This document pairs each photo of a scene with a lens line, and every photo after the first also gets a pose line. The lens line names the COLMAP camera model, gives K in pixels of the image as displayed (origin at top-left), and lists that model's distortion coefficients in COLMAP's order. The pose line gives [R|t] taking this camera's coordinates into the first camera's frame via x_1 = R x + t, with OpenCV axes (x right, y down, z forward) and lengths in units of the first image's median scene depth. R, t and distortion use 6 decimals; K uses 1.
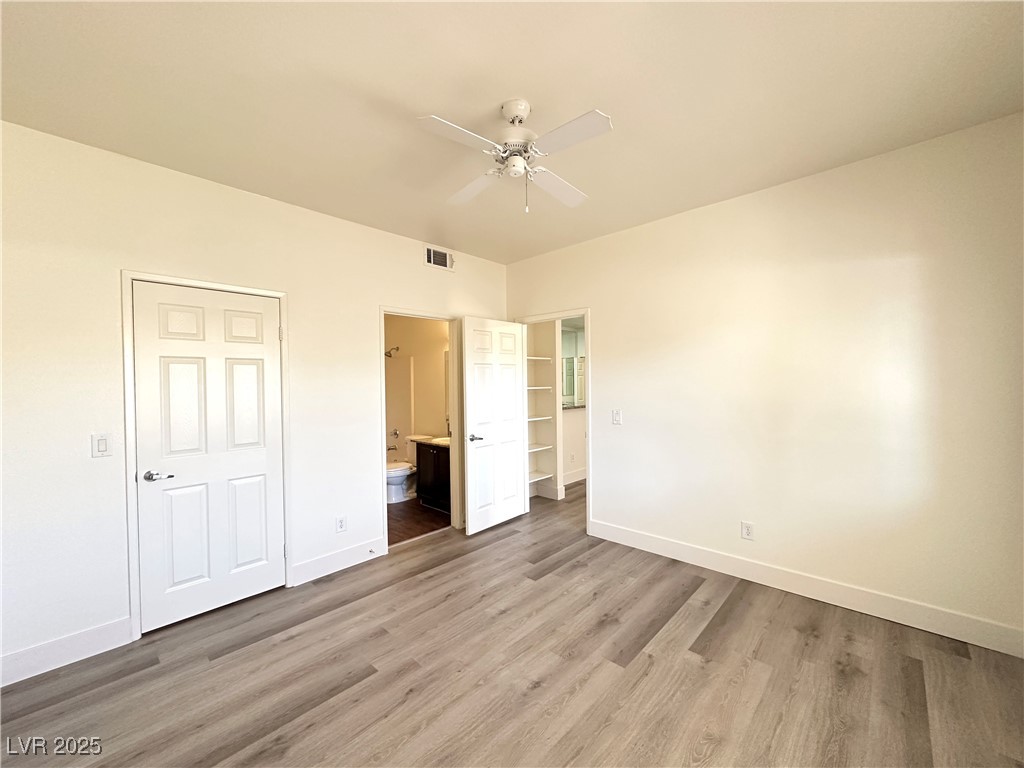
lens RADIAL K [[409.0, 0, 511.5], [0, 409.0, 381.8], [0, 0, 1]] dist [-0.002775, 0.000729]
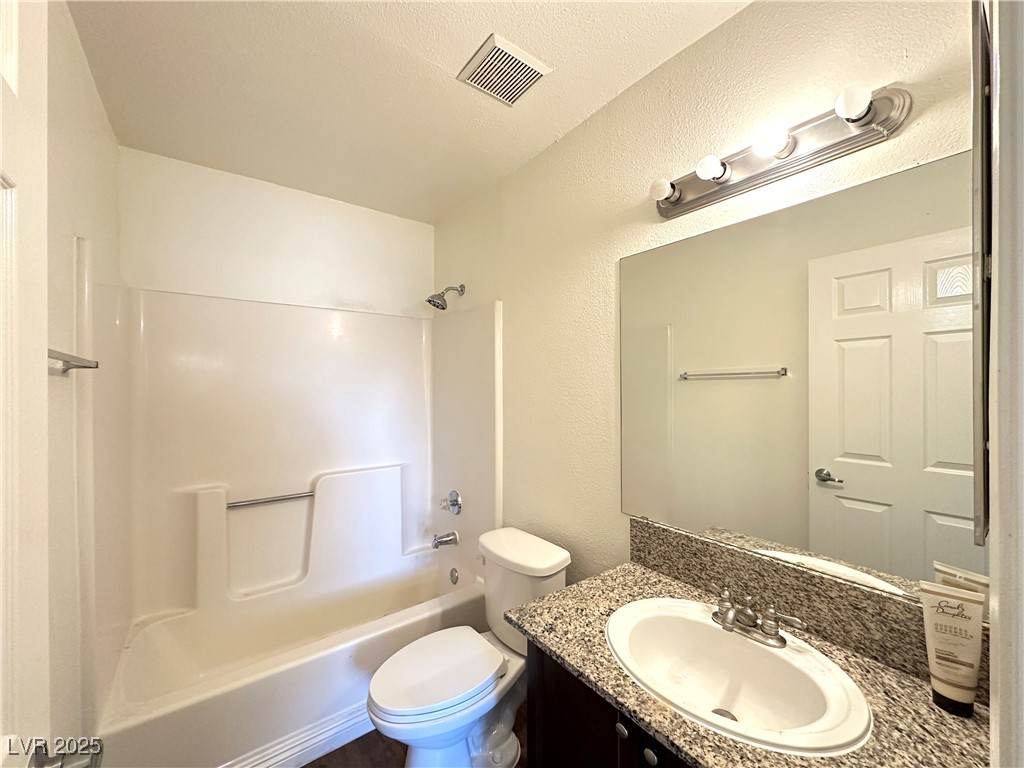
lens RADIAL K [[409.0, 0, 506.2], [0, 409.0, 390.4], [0, 0, 1]] dist [-0.002775, 0.000729]
pose [[0.983551, 0.009521, -0.180380, -0.254100], [-0.010431, 0.999937, -0.004093, 0.028477], [0.180330, 0.005907, 0.983589, 0.959949]]
